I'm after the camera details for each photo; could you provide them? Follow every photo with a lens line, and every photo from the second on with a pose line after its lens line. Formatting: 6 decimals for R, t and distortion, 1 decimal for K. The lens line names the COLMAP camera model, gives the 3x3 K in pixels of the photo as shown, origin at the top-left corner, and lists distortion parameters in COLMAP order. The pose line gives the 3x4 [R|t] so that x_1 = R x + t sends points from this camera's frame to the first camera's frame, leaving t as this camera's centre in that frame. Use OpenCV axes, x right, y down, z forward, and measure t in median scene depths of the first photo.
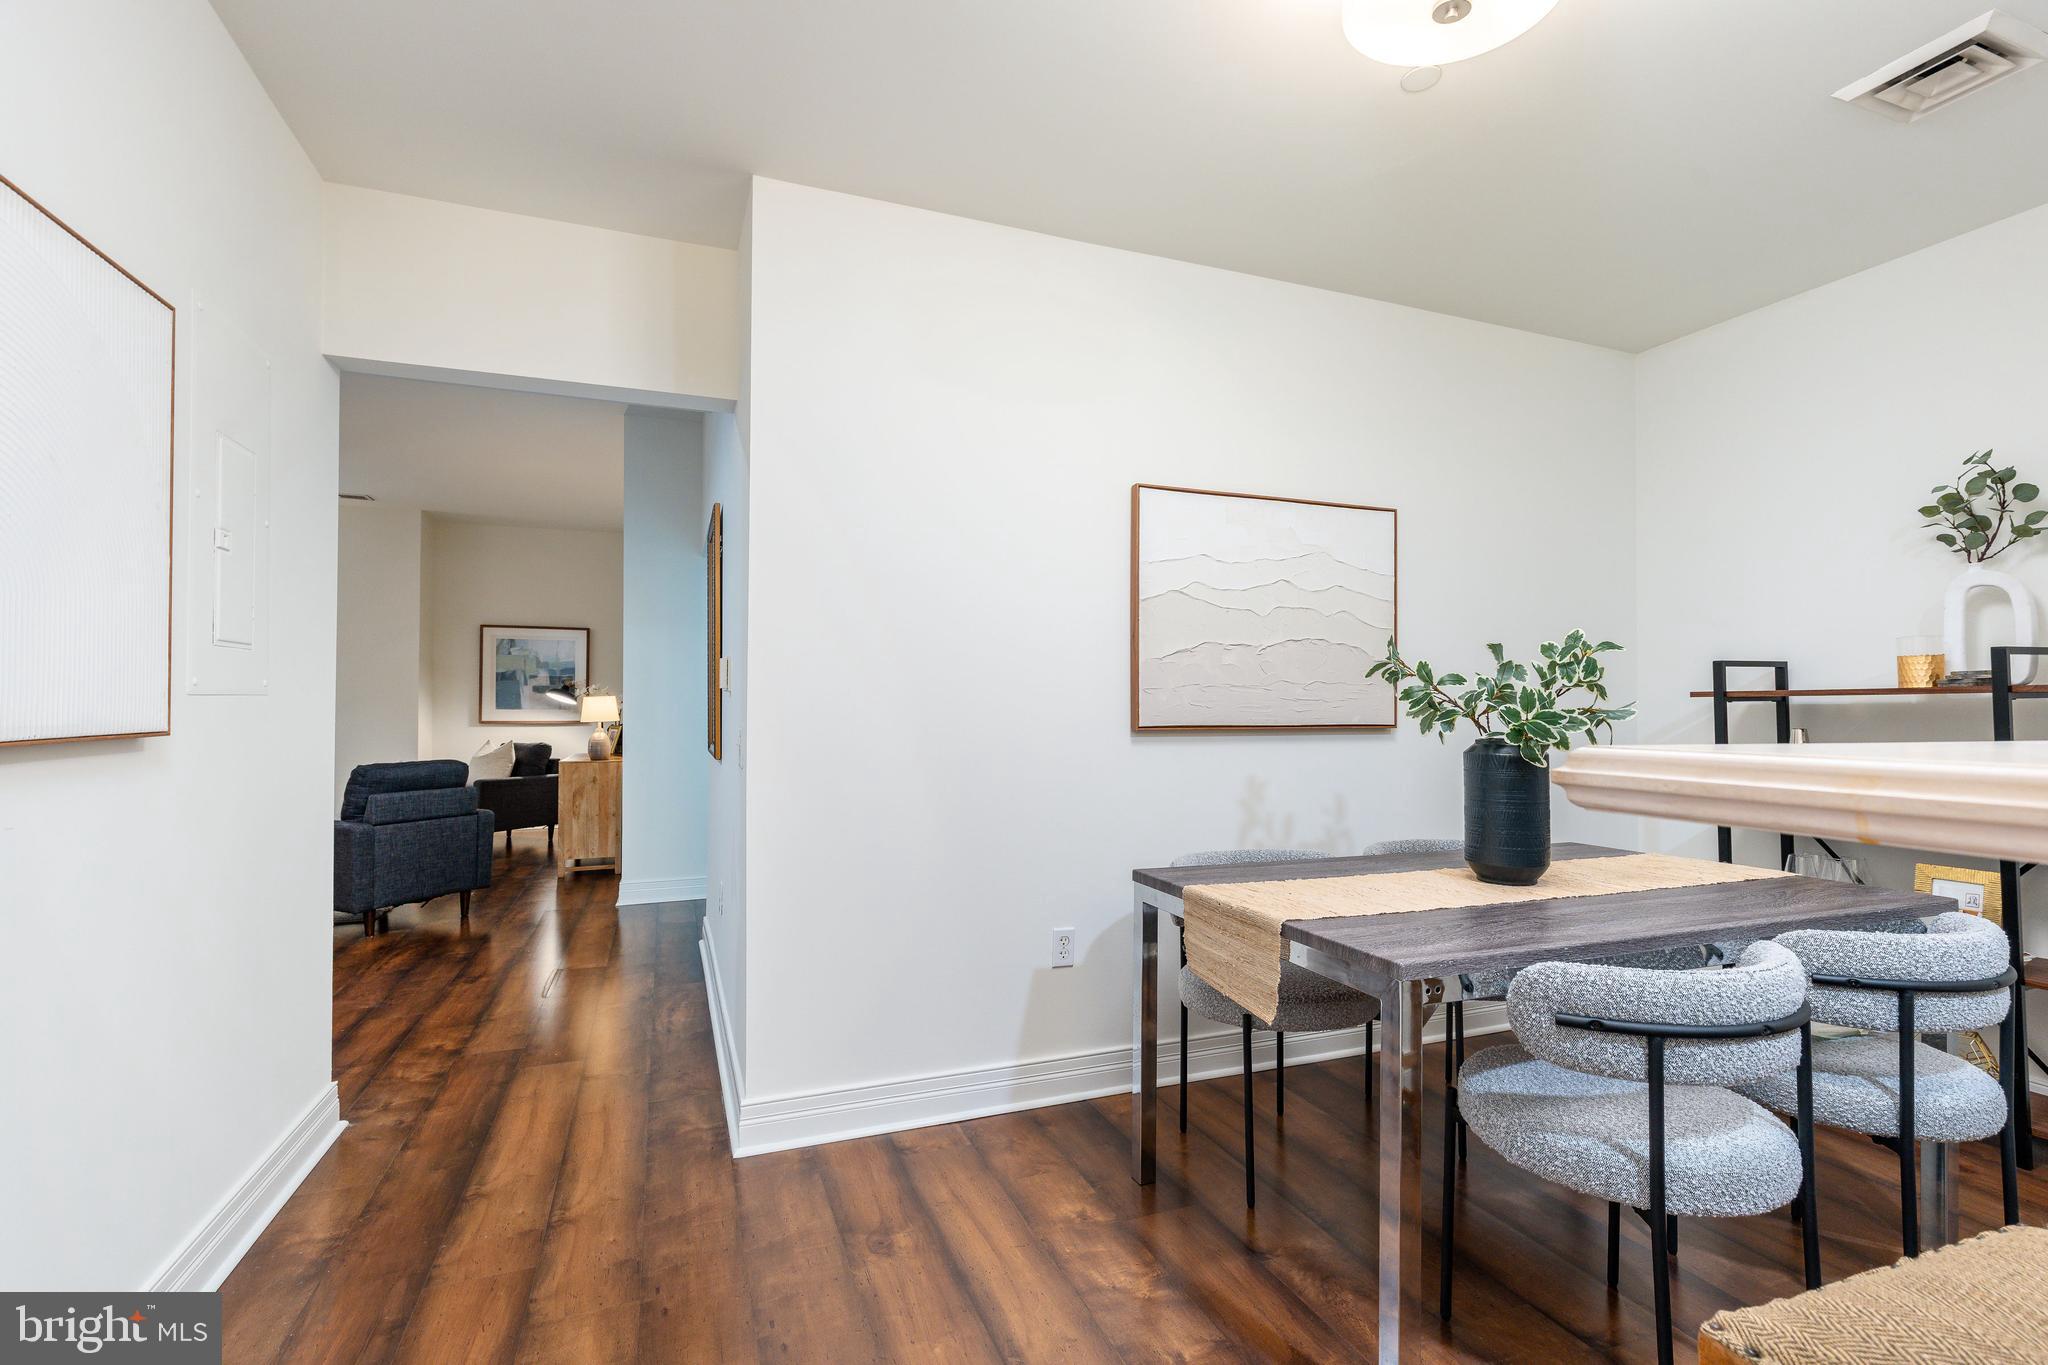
lens RADIAL K [[909.6, 0, 1028.1], [0, 909.6, 685.3], [0, 0, 1]] dist [0.002995, 0.000088]
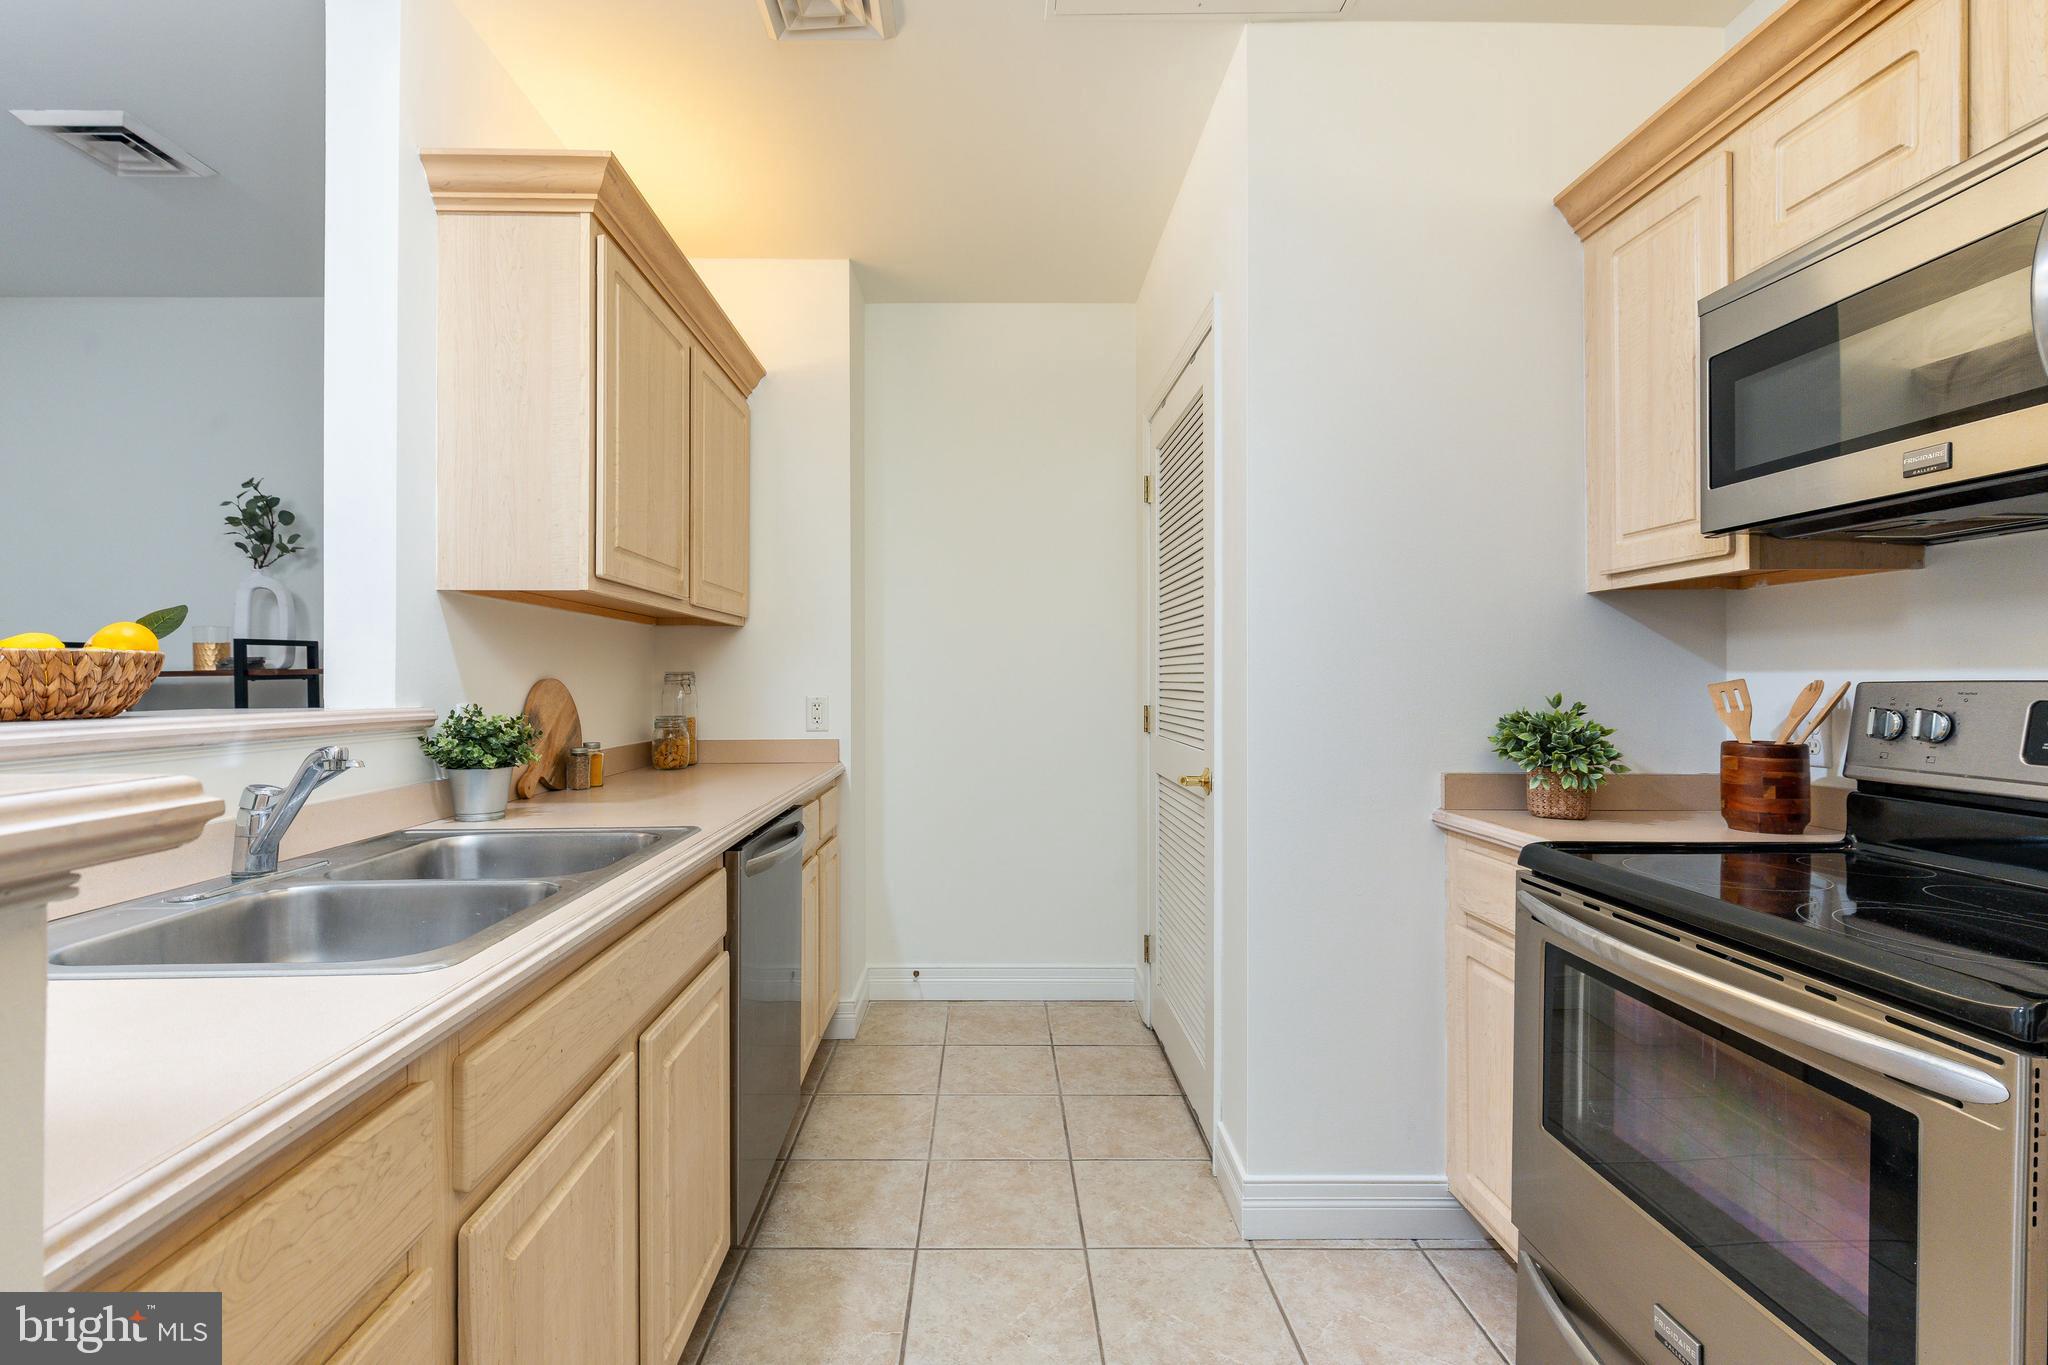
lens RADIAL K [[932.8, 0, 987.6], [0, 932.8, 674.7], [0, 0, 1]] dist [0.000165, 0.000190]
pose [[0.361309, 0.005010, 0.932432, 0.274484], [-0.019380, 0.999810, 0.002138, -0.017285], [-0.932245, -0.018843, 0.361338, -0.443538]]
